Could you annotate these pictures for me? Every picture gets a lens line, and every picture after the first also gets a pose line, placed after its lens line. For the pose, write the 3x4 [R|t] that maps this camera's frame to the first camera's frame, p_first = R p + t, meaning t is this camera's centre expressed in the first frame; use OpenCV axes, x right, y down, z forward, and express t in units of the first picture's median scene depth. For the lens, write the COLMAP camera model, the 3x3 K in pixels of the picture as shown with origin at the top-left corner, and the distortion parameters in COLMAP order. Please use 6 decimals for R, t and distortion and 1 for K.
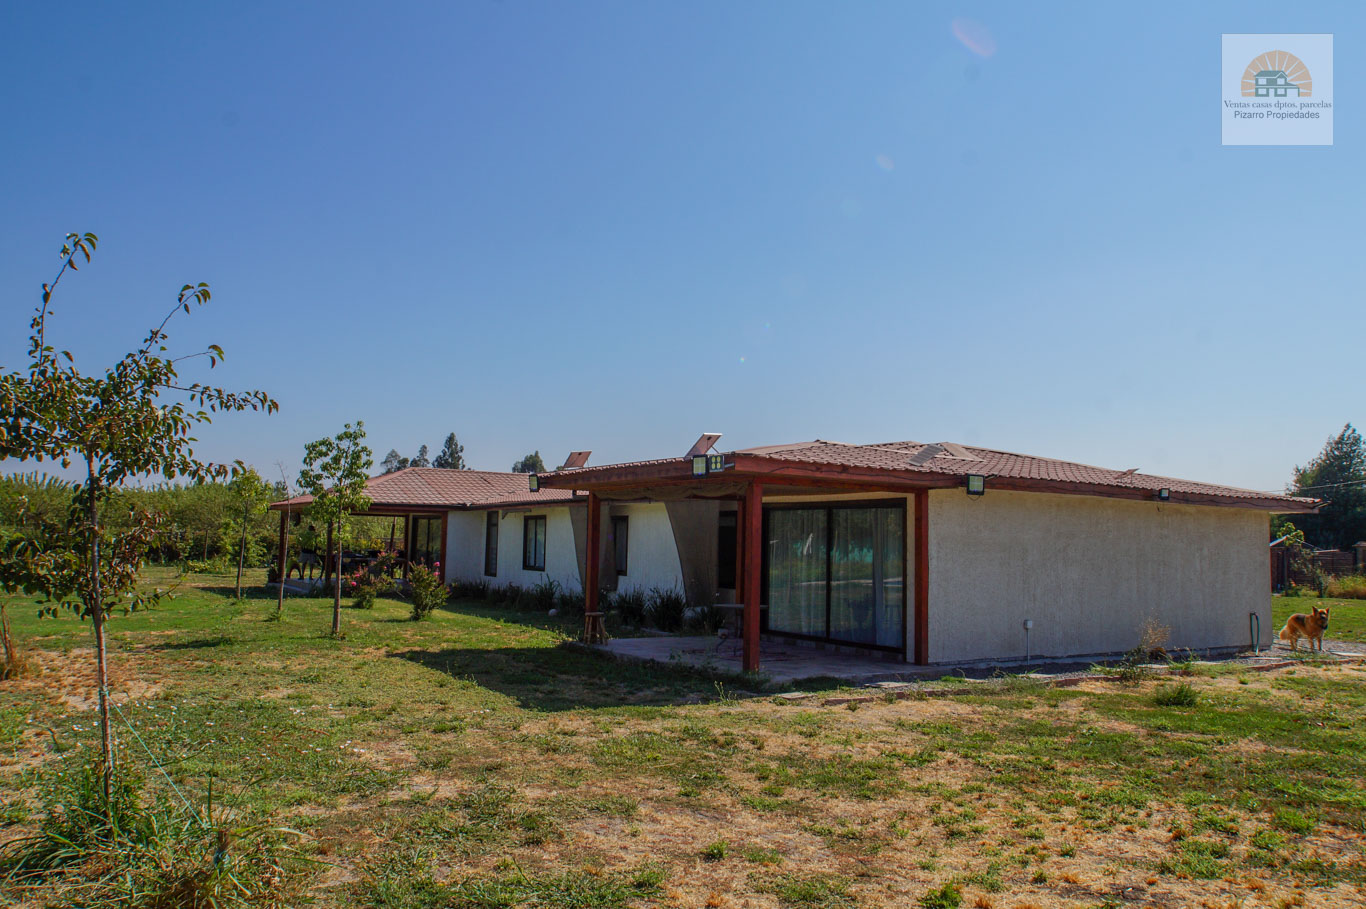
lens RADIAL K [[1040.2, 0, 683.0], [0, 1040.2, 454.5], [0, 0, 1]] dist [-0.010476, 0.007716]
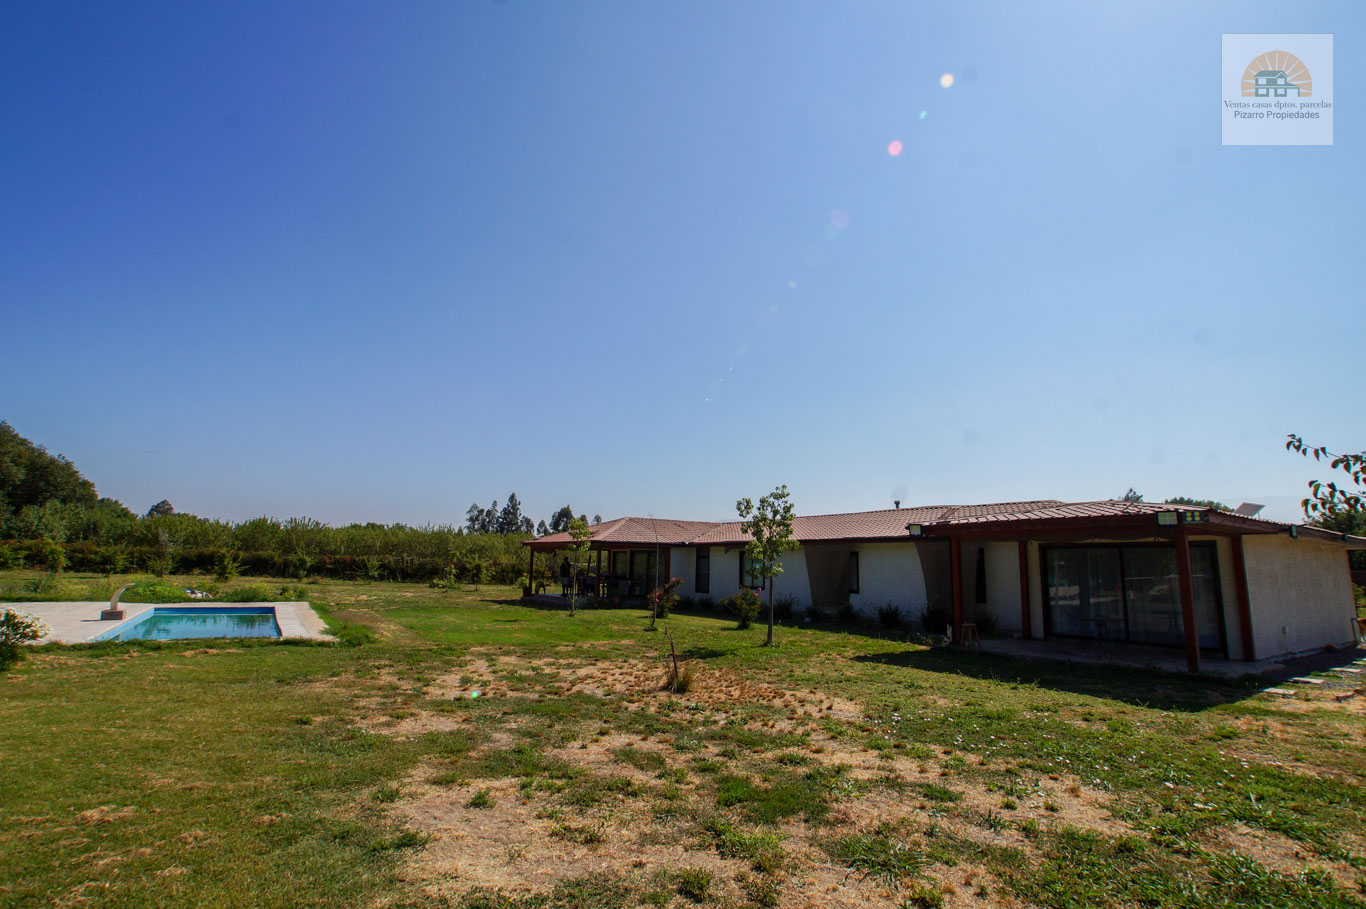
lens RADIAL K [[667.4, 0, 673.6], [0, 667.4, 456.2], [0, 0, 1]] dist [-0.069137, 0.034770]
pose [[0.999181, 0.005939, 0.040027, -0.480462], [-0.002860, 0.997062, -0.076550, -0.002626], [-0.040364, 0.076373, 0.996262, 0.121627]]
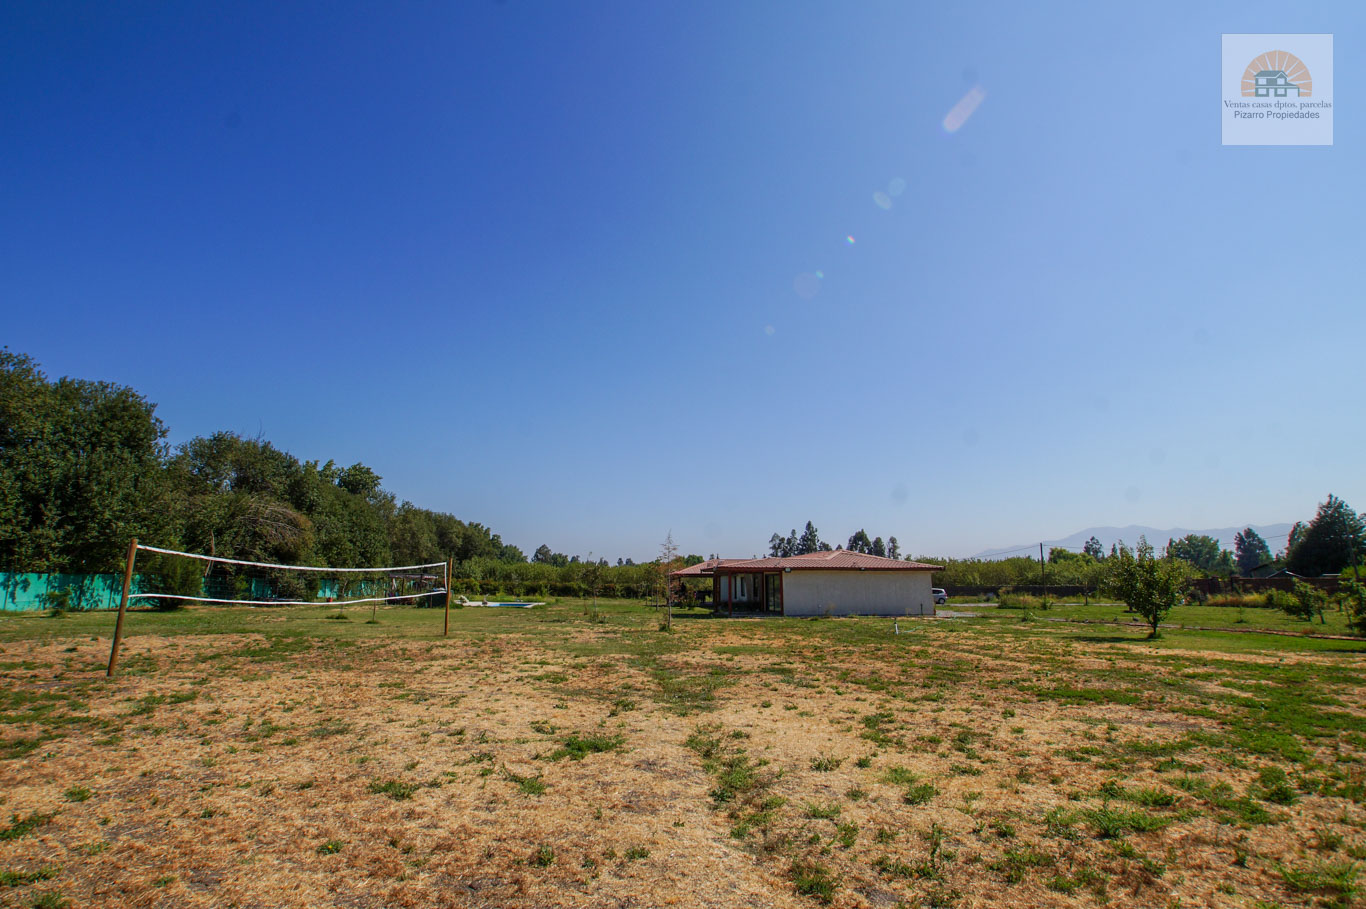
lens RADIAL K [[667.4, 0, 673.6], [0, 667.4, 456.2], [0, 0, 1]] dist [-0.069137, 0.034770]
pose [[0.901156, -0.099905, -0.421826, 0.820097], [0.052752, 0.991122, -0.122042, -0.095164], [0.430273, 0.087726, 0.898426, -1.256404]]
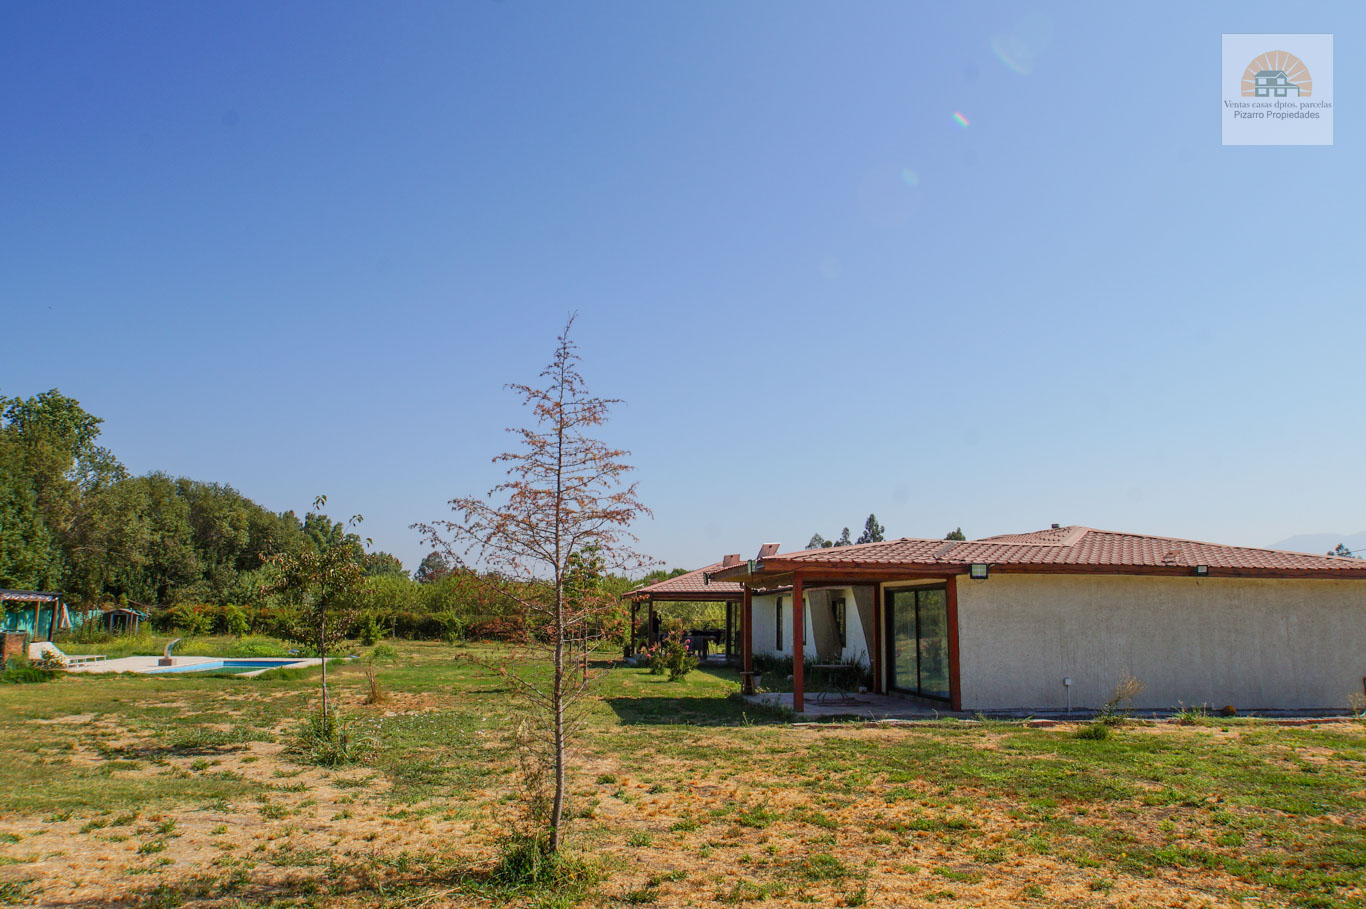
lens RADIAL K [[1040.2, 0, 683.0], [0, 1040.2, 454.5], [0, 0, 1]] dist [-0.010476, 0.007716]
pose [[0.914050, -0.079614, -0.397712, 0.380010], [0.049474, 0.995109, -0.085498, -0.018860], [0.402574, 0.058473, 0.913518, -0.282896]]
